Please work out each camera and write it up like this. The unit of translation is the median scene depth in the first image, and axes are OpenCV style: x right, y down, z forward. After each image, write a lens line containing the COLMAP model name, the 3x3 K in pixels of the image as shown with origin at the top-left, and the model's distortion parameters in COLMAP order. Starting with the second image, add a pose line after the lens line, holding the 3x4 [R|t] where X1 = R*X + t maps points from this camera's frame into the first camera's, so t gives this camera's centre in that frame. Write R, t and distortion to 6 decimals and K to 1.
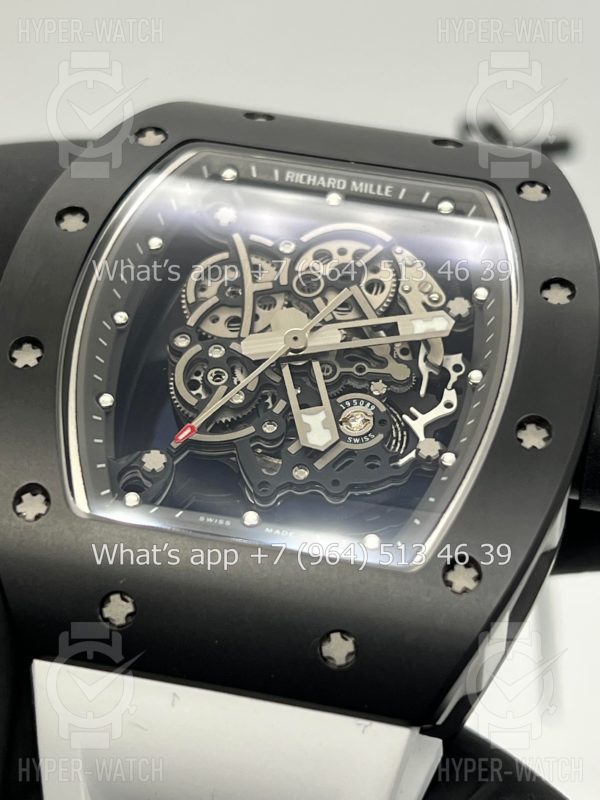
lens RADIAL K [[1925.5, 0, 304.4], [0, 1925.5, 393.7], [0, 0, 1]] dist [0.227174, 0.000000]
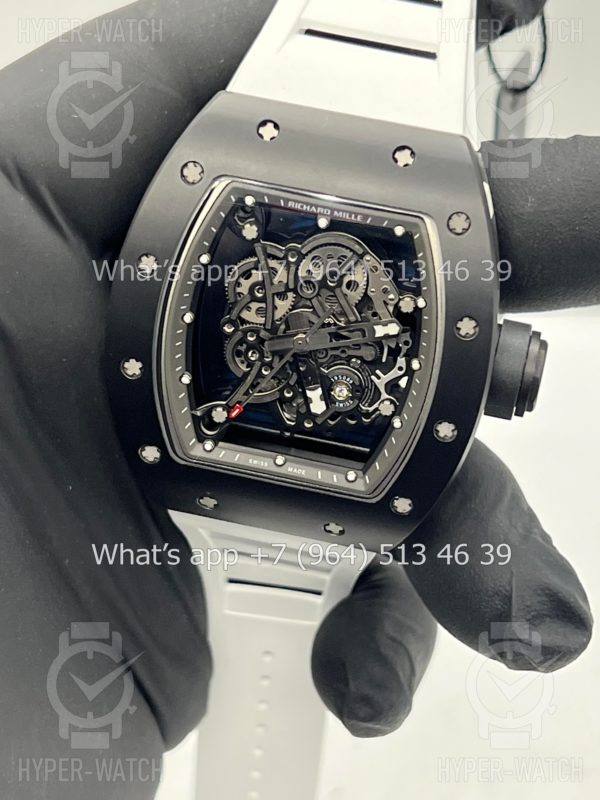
lens RADIAL K [[1925.5, 0, 292.0], [0, 1925.5, 396.8], [0, 0, 1]] dist [0.227174, 0.000000]
pose [[0.990390, 0.007124, -0.138118, 0.200709], [0.102101, 0.635973, 0.764928, -1.169061], [0.093288, -0.771679, 0.629134, -0.014699]]
